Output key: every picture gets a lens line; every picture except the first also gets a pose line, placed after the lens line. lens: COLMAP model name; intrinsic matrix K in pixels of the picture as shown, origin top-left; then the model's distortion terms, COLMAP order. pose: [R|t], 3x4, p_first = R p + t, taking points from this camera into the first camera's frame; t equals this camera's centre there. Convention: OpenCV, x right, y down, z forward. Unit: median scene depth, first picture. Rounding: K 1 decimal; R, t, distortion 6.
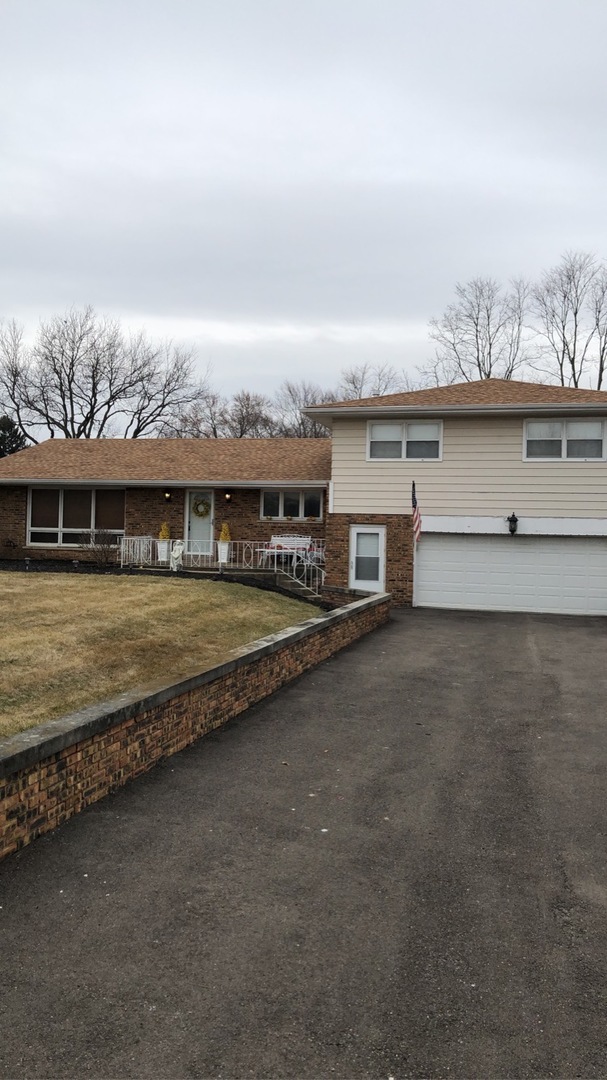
lens RADIAL K [[872.5, 0, 299.3], [0, 872.5, 541.1], [0, 0, 1]] dist [0.037919, -0.004000]
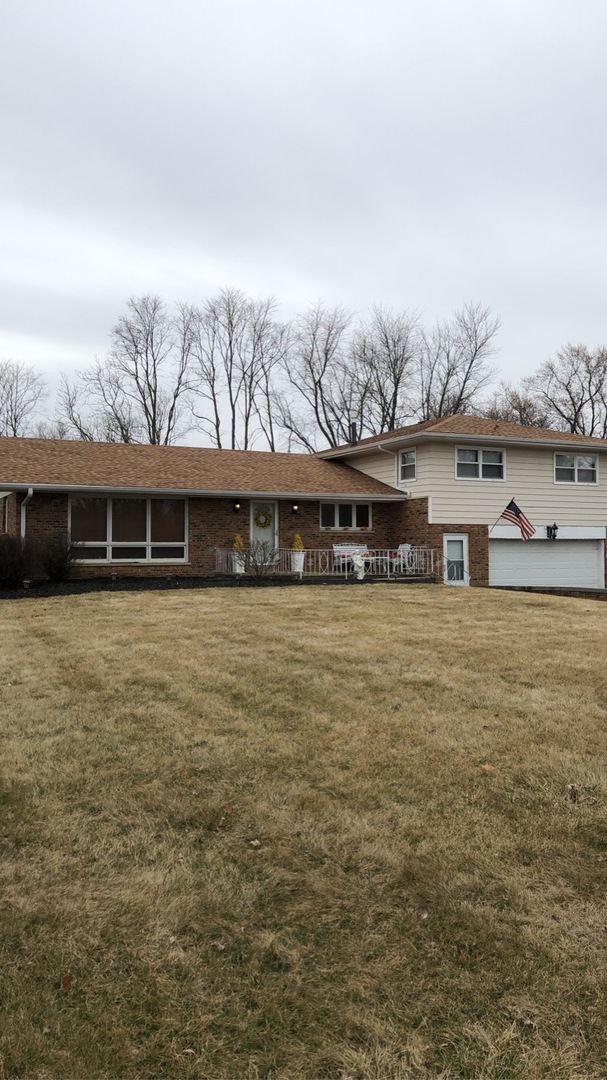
lens RADIAL K [[872.5, 0, 299.3], [0, 872.5, 541.1], [0, 0, 1]] dist [0.037919, -0.004000]
pose [[0.745512, -0.020507, 0.666177, -0.784664], [0.022356, 0.999733, 0.005757, -0.018044], [-0.666117, 0.010601, 0.745772, 0.237435]]
